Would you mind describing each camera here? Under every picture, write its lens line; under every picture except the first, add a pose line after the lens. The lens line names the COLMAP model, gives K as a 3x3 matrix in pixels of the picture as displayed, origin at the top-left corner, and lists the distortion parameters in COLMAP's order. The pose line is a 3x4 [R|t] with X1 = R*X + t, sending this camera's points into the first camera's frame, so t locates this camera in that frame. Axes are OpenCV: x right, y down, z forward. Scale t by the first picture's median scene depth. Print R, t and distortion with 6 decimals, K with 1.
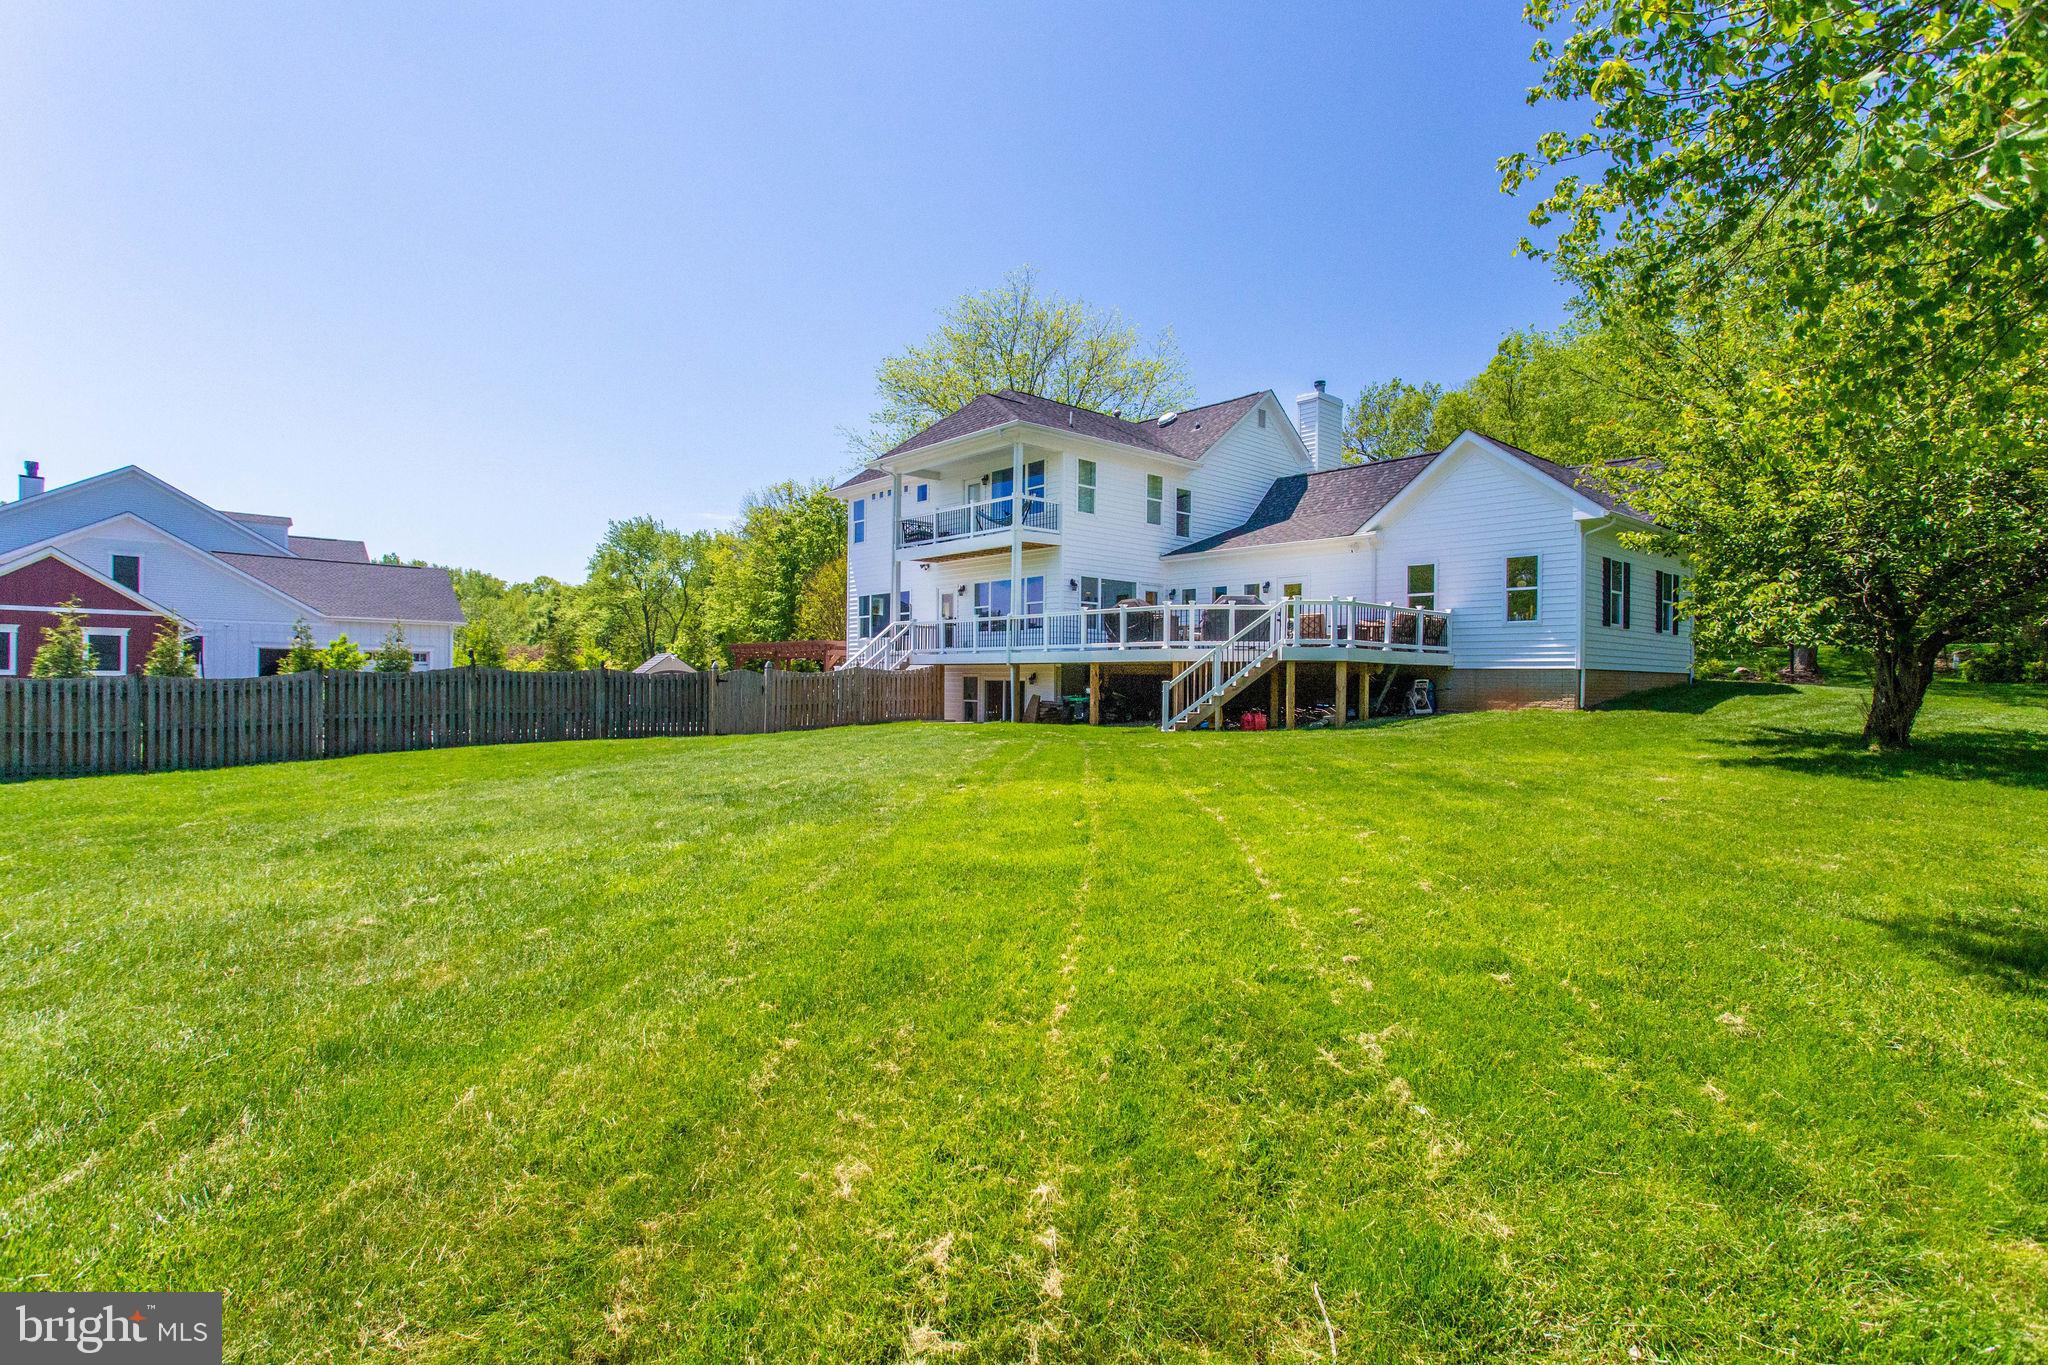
lens RADIAL K [[1016.2, 0, 1037.2], [0, 1016.2, 678.0], [0, 0, 1]] dist [-0.001994, -0.000330]
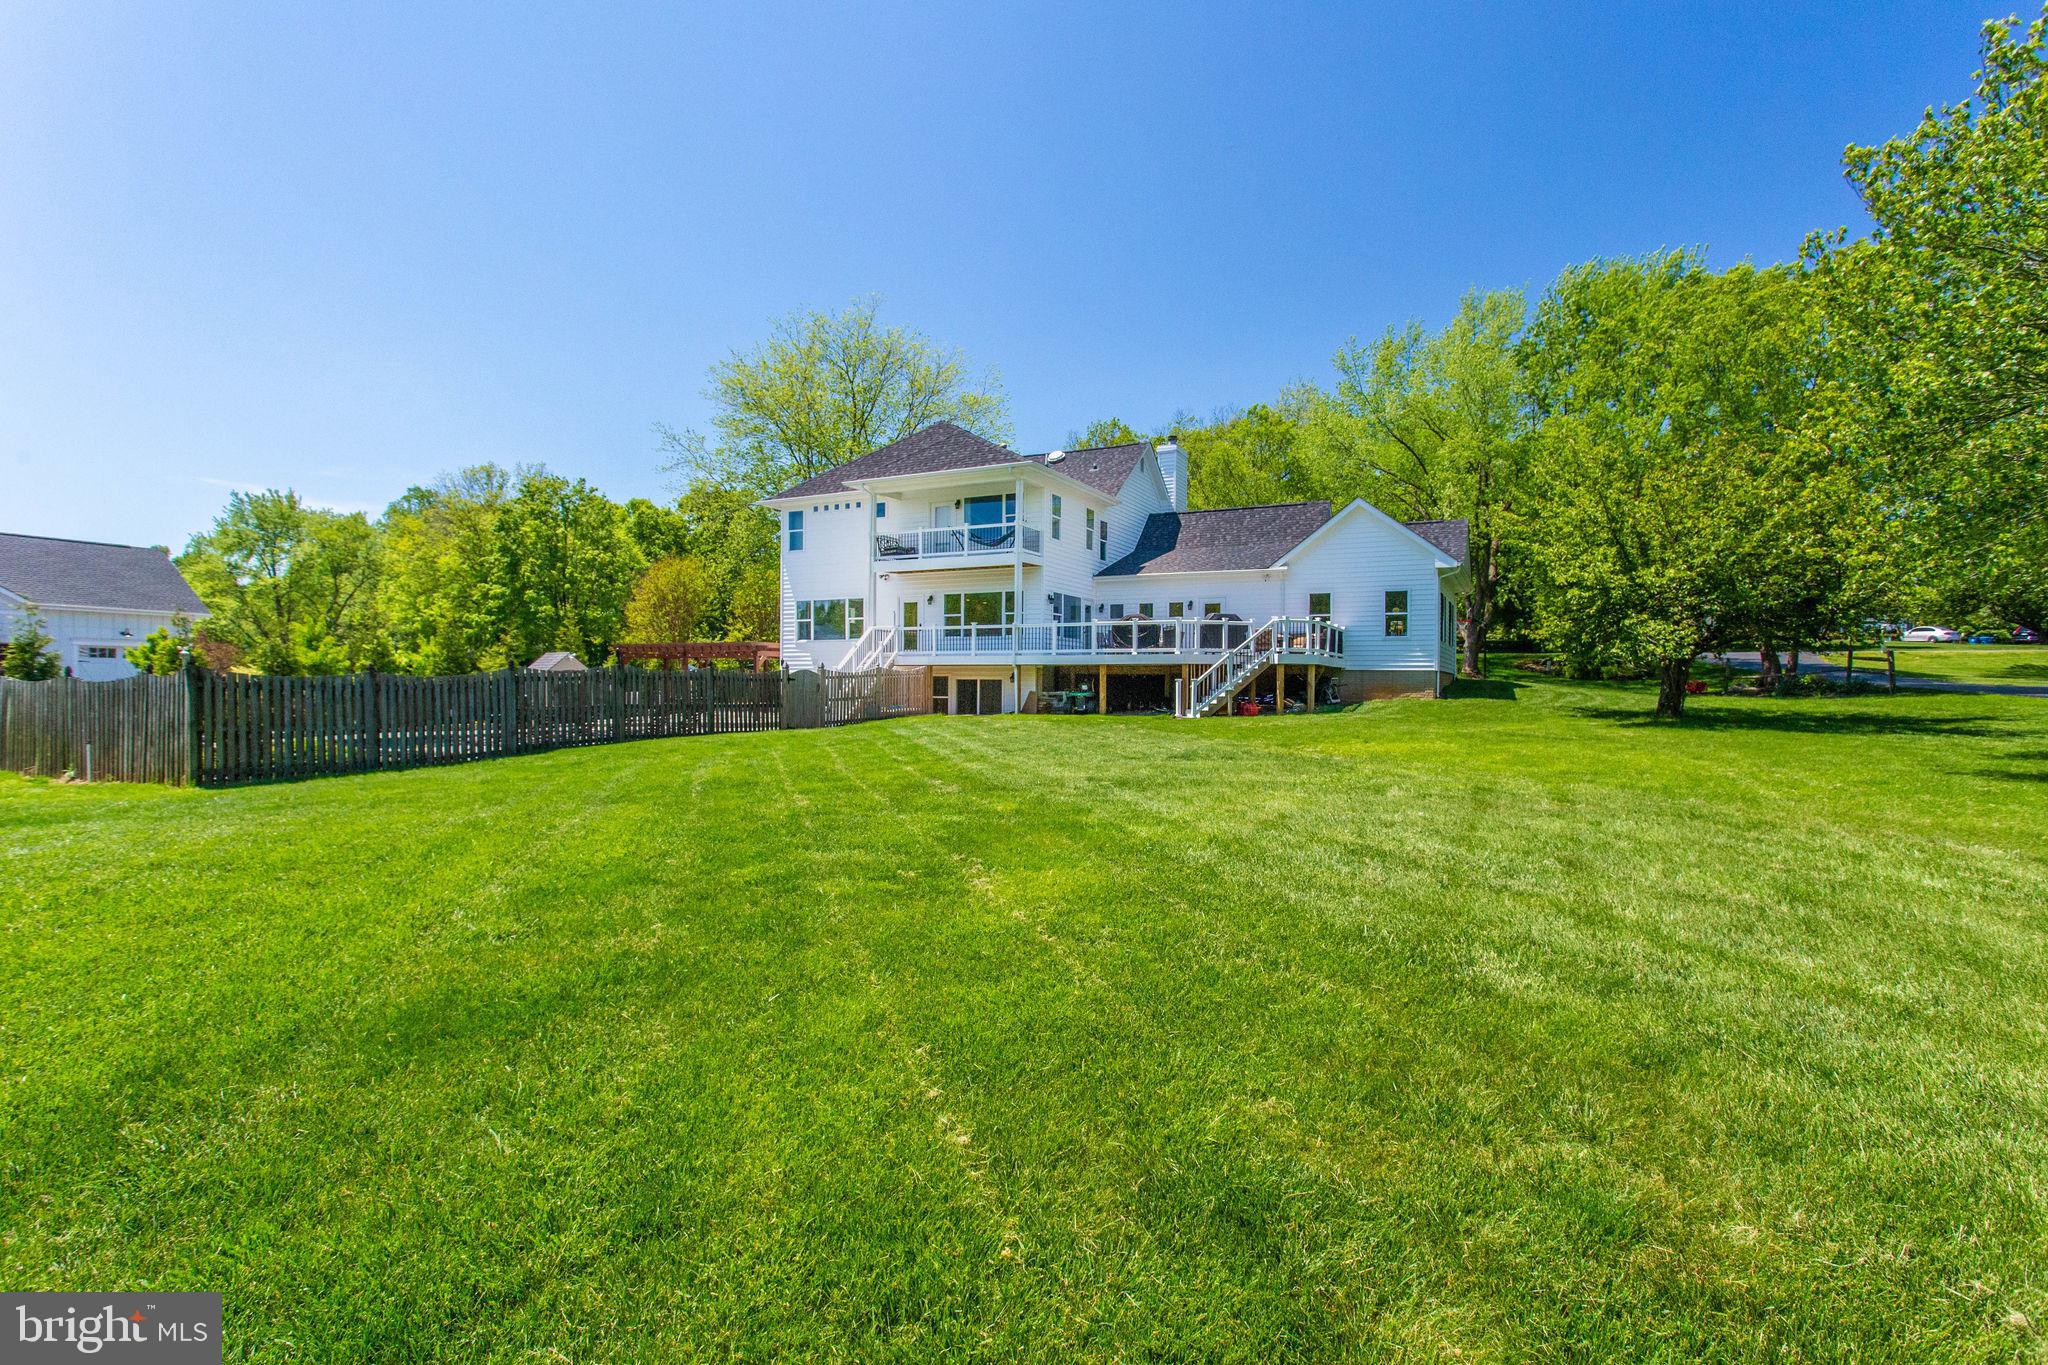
lens RADIAL K [[1016.2, 0, 1033.5], [0, 1016.2, 681.6], [0, 0, 1]] dist [-0.001994, -0.000330]
pose [[0.930247, -0.001144, 0.366932, -0.405281], [0.000448, 0.999998, 0.001980, 0.002874], [-0.366934, -0.001677, 0.930246, -0.103310]]
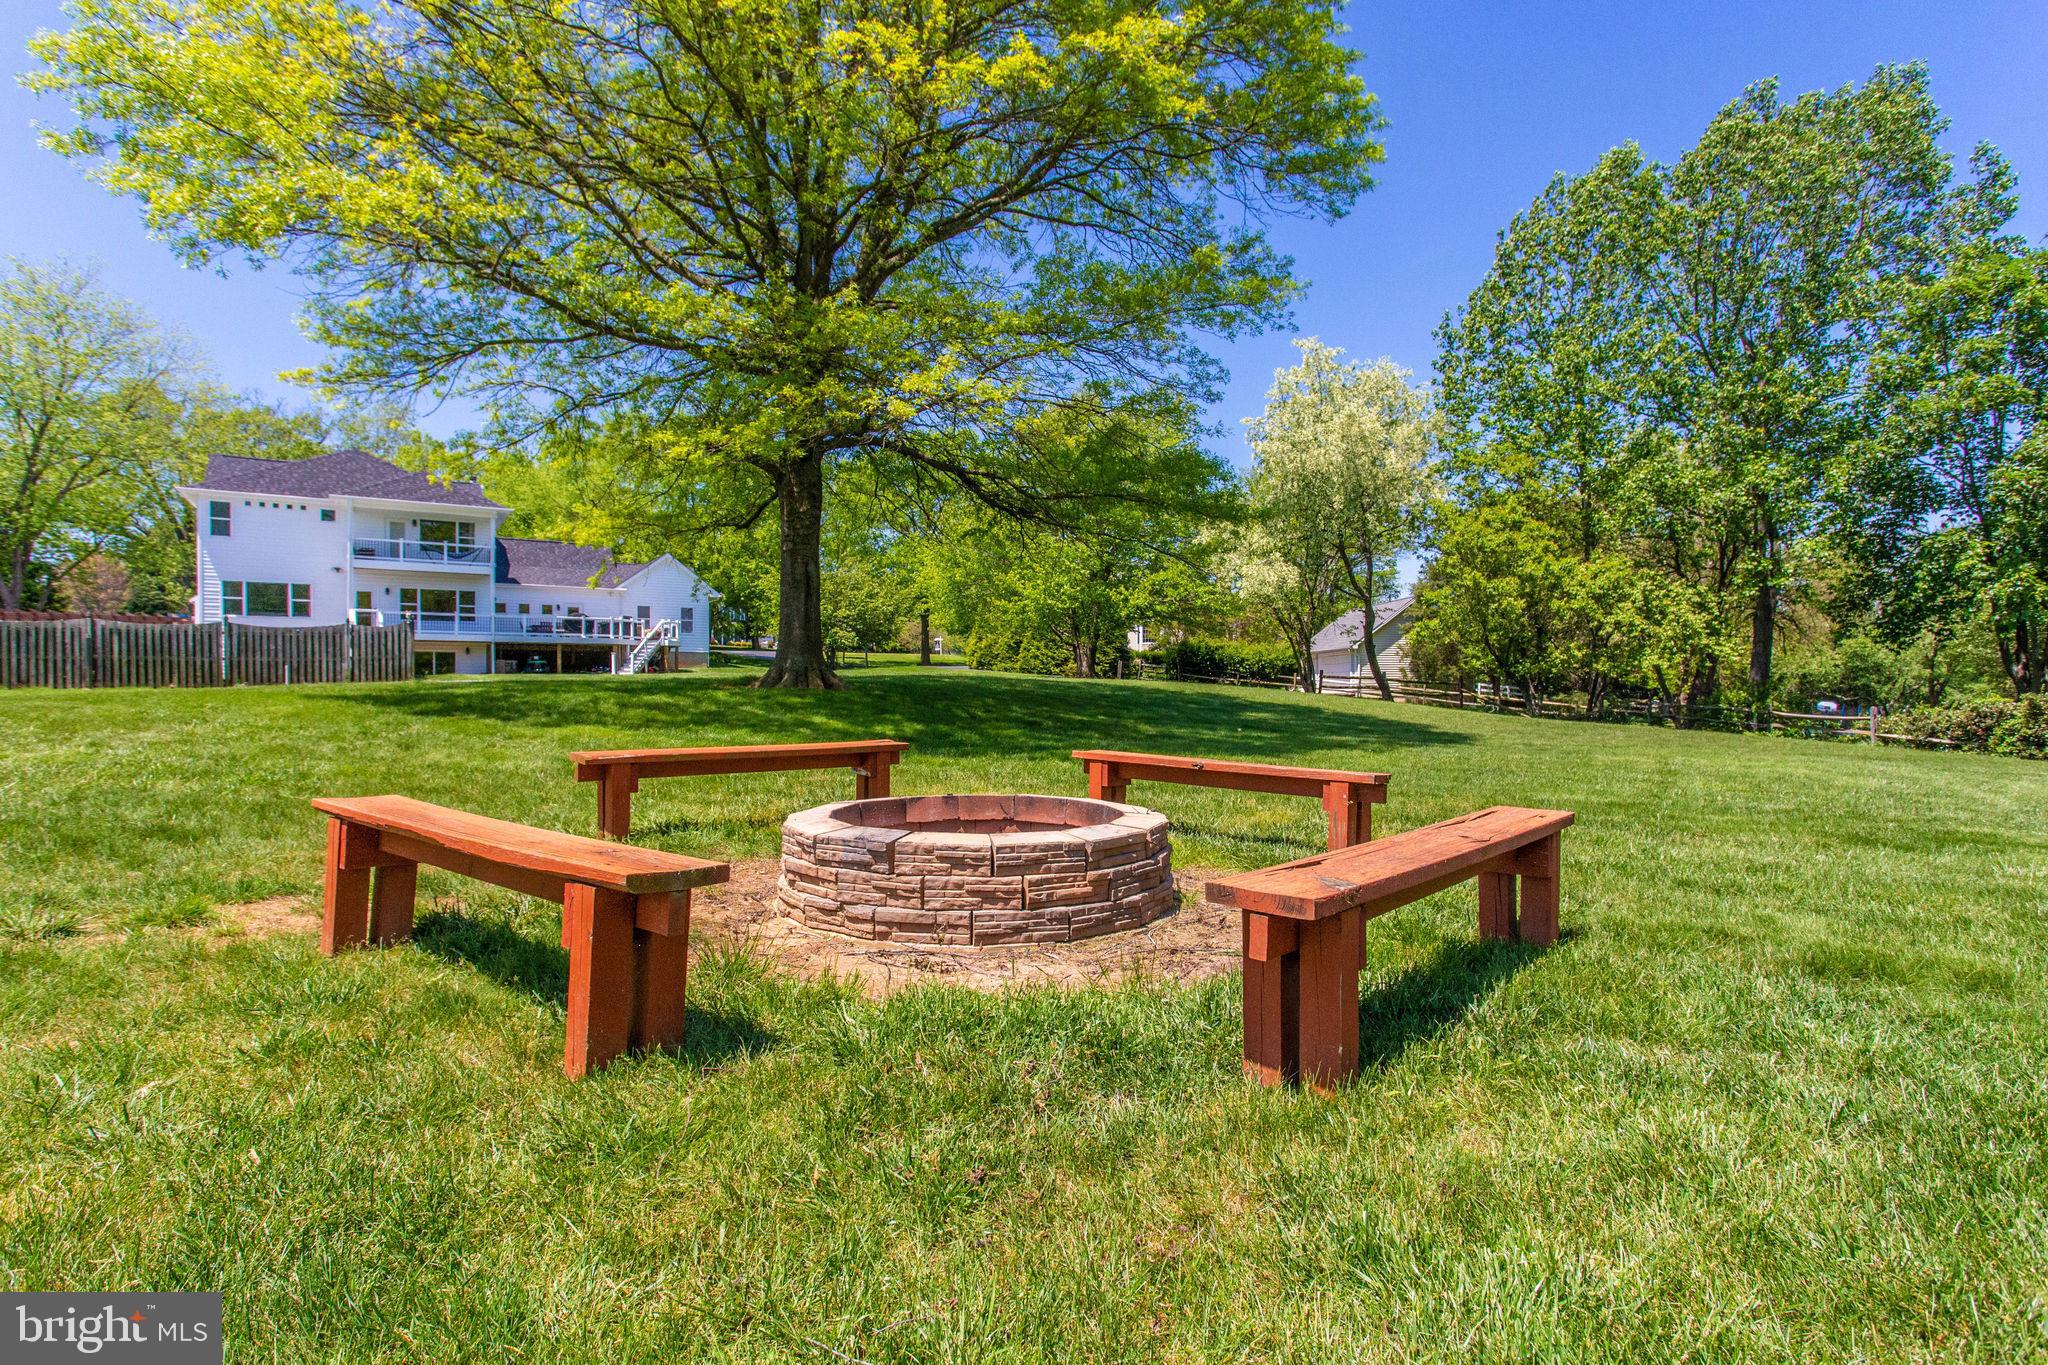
lens RADIAL K [[1016.2, 0, 1056.0], [0, 1016.2, 703.5], [0, 0, 1]] dist [-0.001994, -0.000330]
pose [[0.124182, -0.020412, 0.992050, -1.531907], [0.001582, 0.999791, 0.020373, 0.054408], [-0.992258, -0.000960, 0.124188, -0.182231]]
